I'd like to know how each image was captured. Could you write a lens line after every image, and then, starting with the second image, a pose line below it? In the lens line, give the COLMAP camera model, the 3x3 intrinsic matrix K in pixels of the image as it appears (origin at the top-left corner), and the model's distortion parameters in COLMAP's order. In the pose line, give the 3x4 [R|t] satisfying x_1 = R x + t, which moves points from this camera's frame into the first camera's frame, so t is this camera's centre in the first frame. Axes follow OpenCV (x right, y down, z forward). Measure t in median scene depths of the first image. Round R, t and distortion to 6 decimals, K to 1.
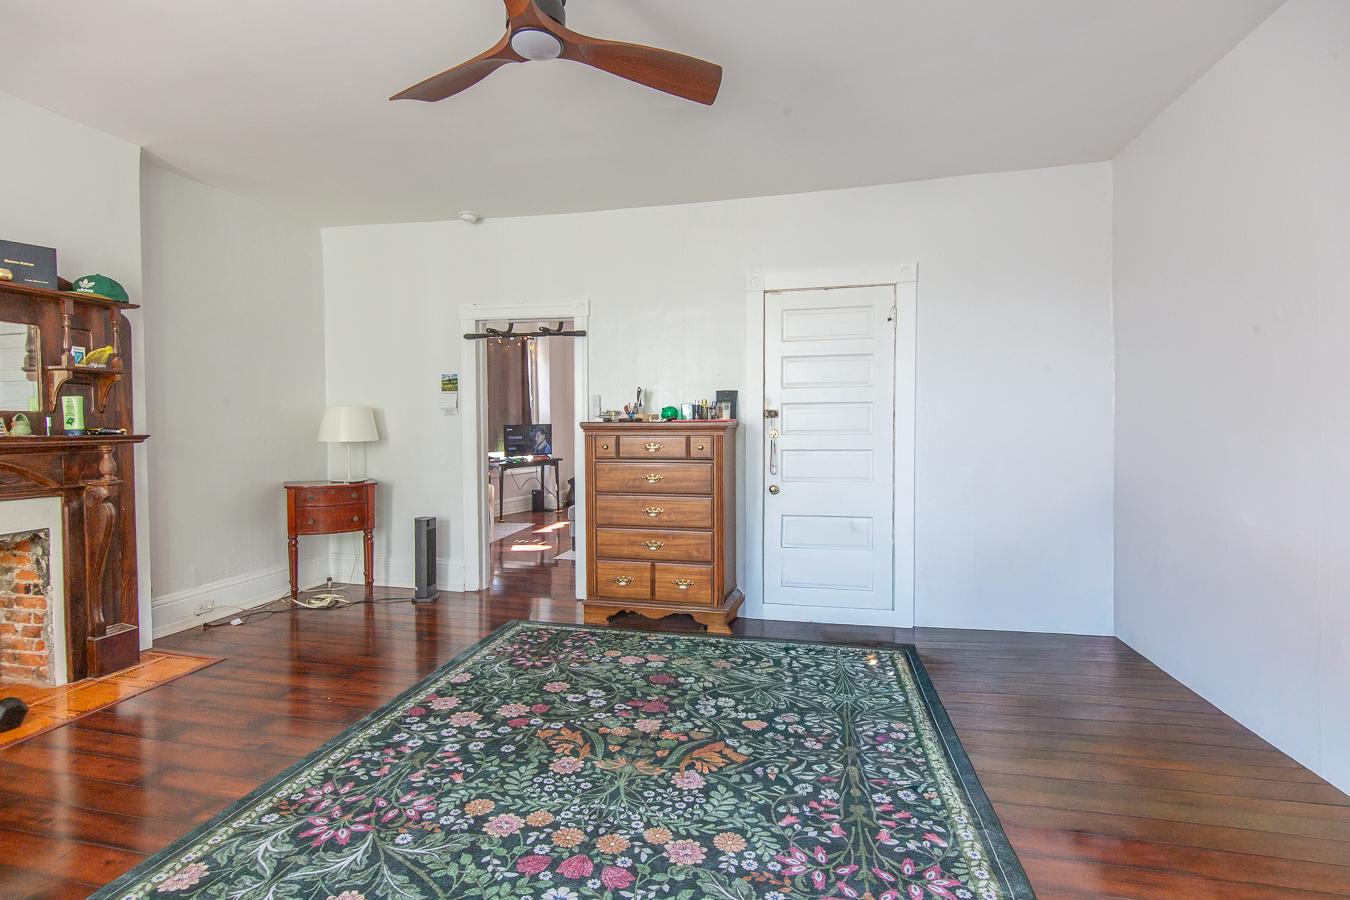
lens RADIAL K [[622.5, 0, 677.2], [0, 622.5, 446.9], [0, 0, 1]] dist [0.008970, -0.003036]
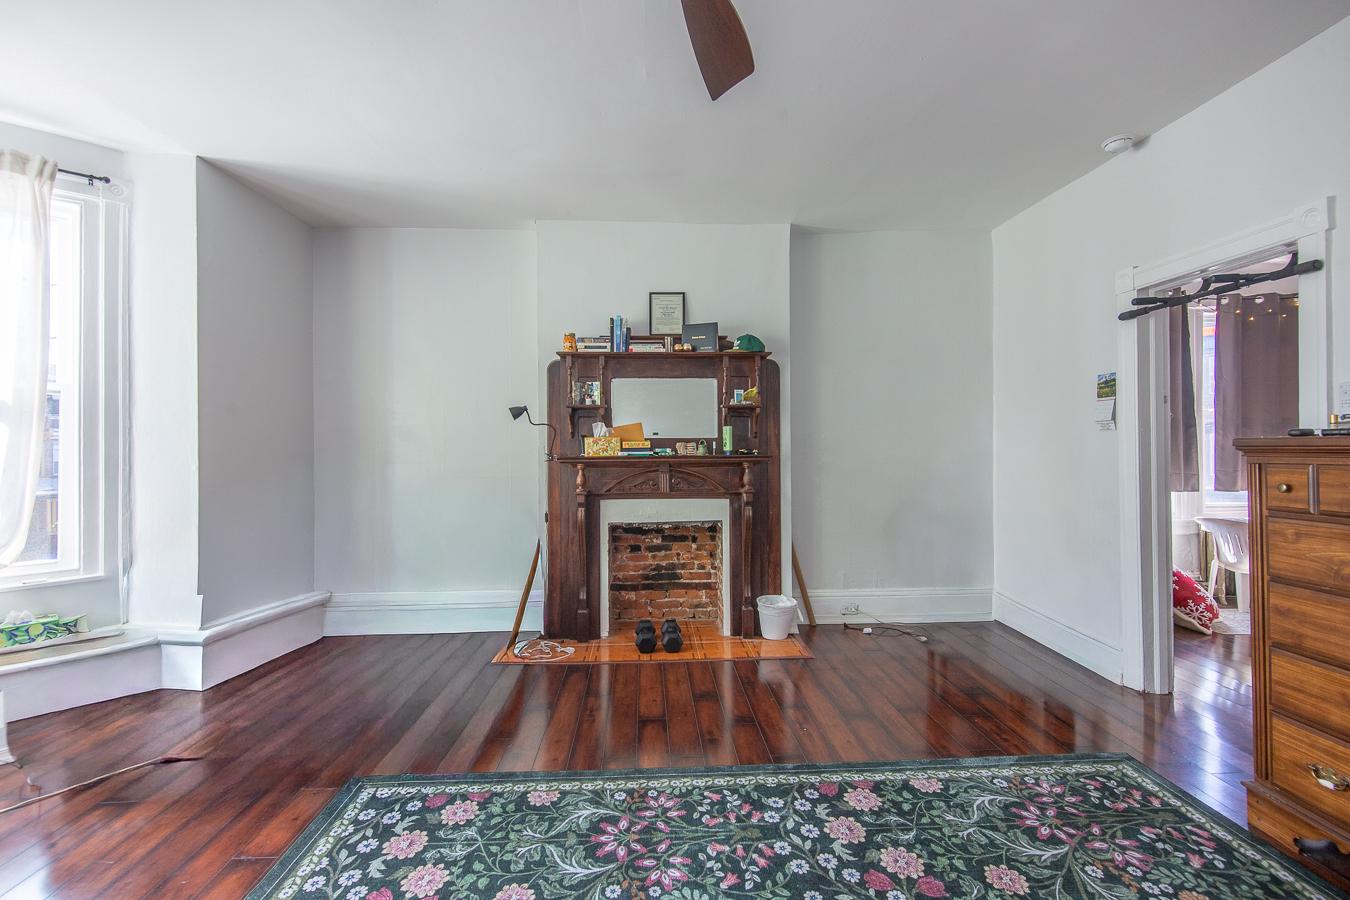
lens RADIAL K [[622.5, 0, 680.8], [0, 622.5, 445.6], [0, 0, 1]] dist [0.008970, -0.003036]
pose [[0.260872, -0.004157, -0.965364, 0.311832], [-0.026320, 0.999588, -0.011417, -0.019563], [0.965014, 0.028387, 0.260656, 0.527969]]
